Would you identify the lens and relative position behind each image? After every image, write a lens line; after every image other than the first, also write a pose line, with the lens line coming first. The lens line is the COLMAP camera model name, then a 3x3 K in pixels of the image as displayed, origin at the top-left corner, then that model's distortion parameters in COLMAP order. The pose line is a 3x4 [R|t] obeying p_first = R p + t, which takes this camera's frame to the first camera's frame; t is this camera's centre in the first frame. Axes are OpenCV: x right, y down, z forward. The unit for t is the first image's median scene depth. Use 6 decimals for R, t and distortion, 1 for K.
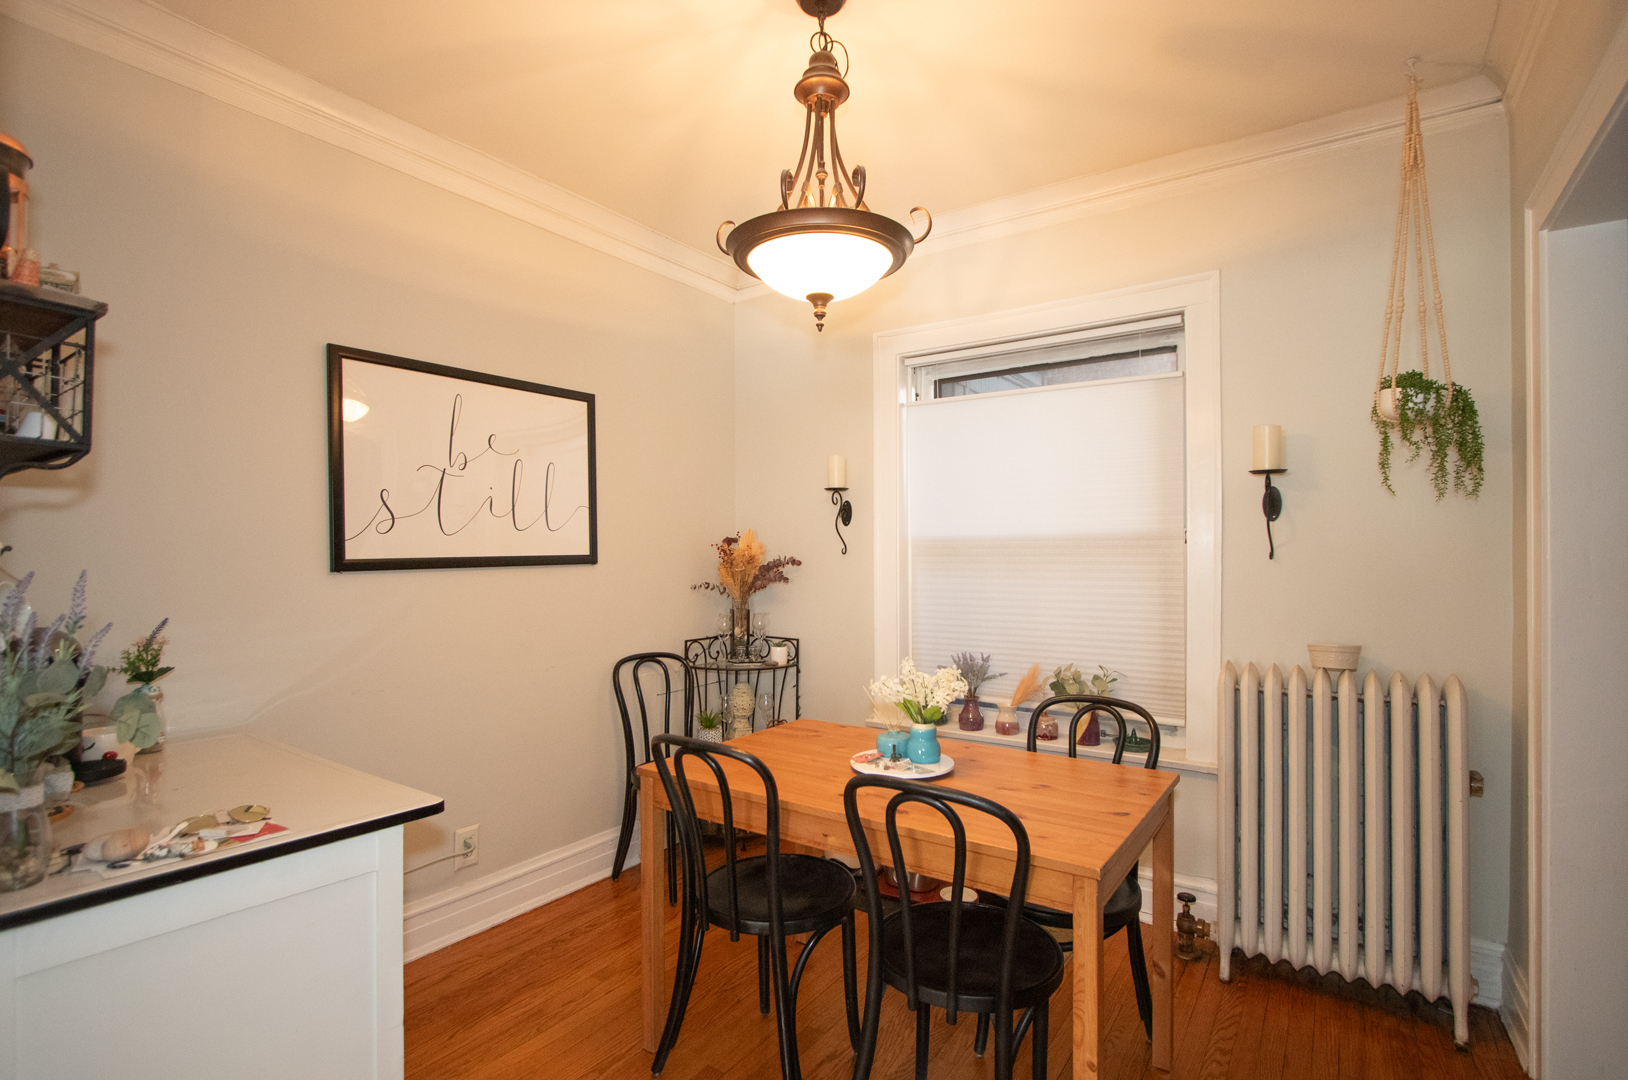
lens RADIAL K [[774.4, 0, 815.4], [0, 774.4, 550.5], [0, 0, 1]] dist [-0.005790, -0.000605]
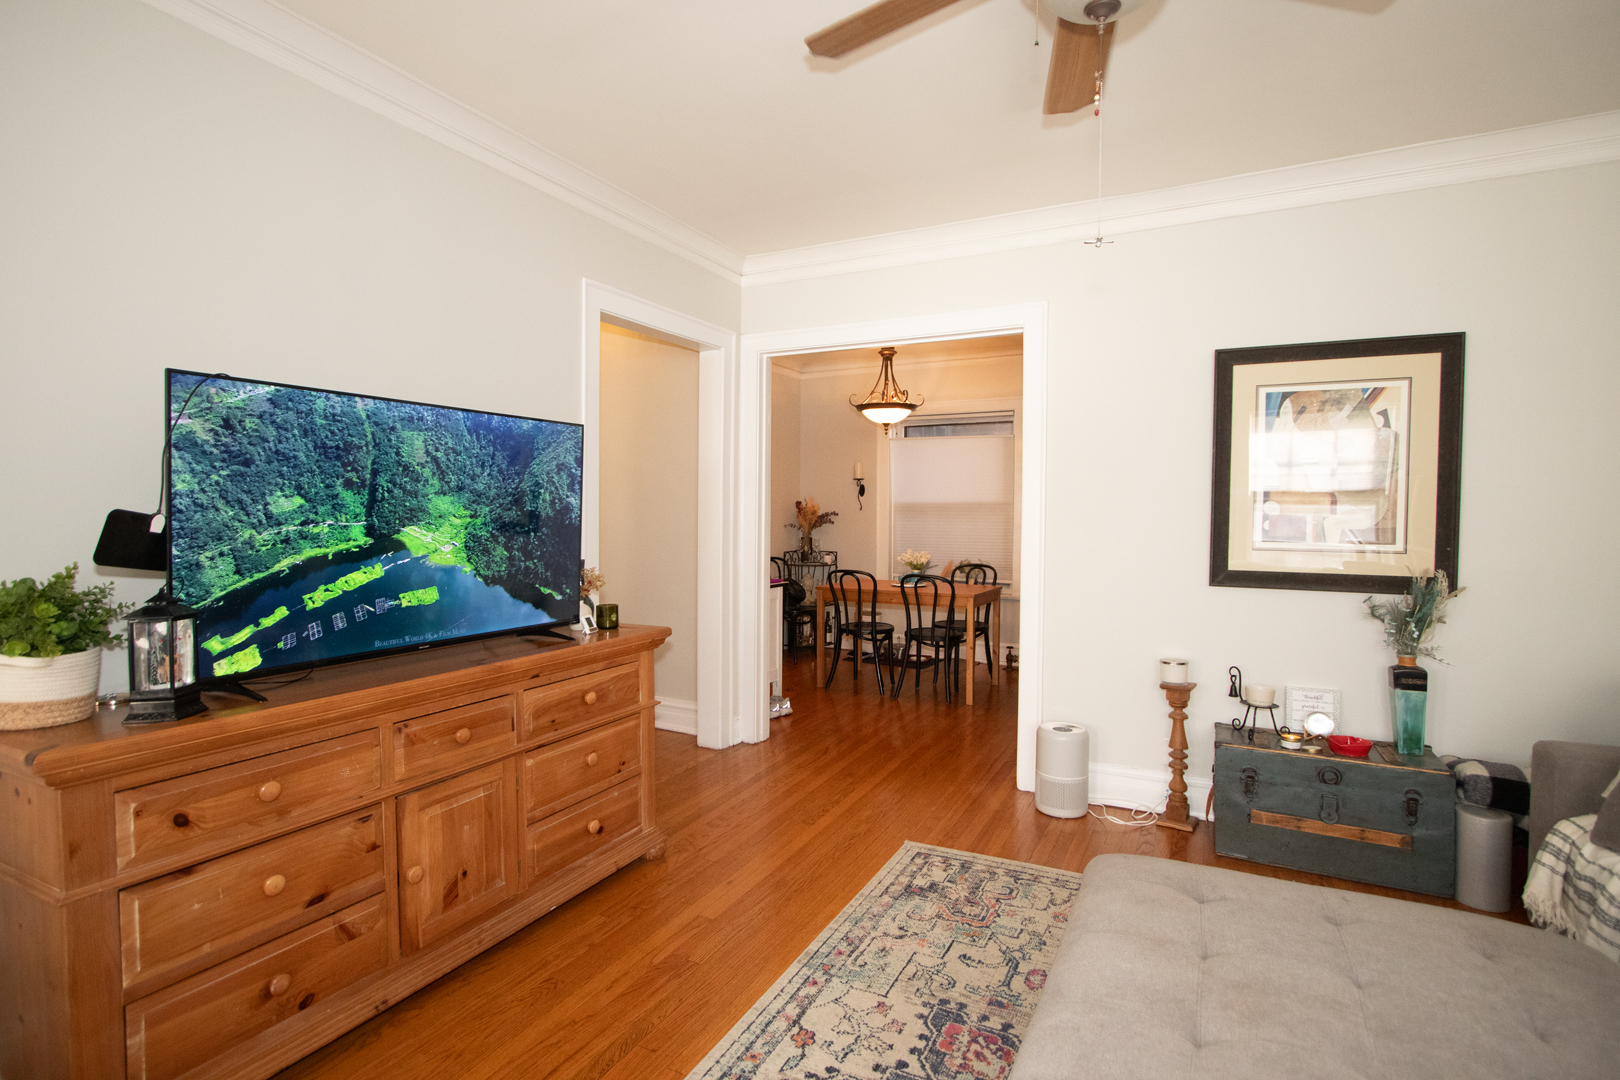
lens RADIAL K [[770.6, 0, 817.8], [0, 770.6, 539.7], [0, 0, 1]] dist [-0.005790, -0.000605]
pose [[0.991358, 0.003900, 0.131125, -0.339891], [-0.009930, 0.998921, 0.045366, -0.008577], [-0.130807, -0.046276, 0.990327, -1.014280]]
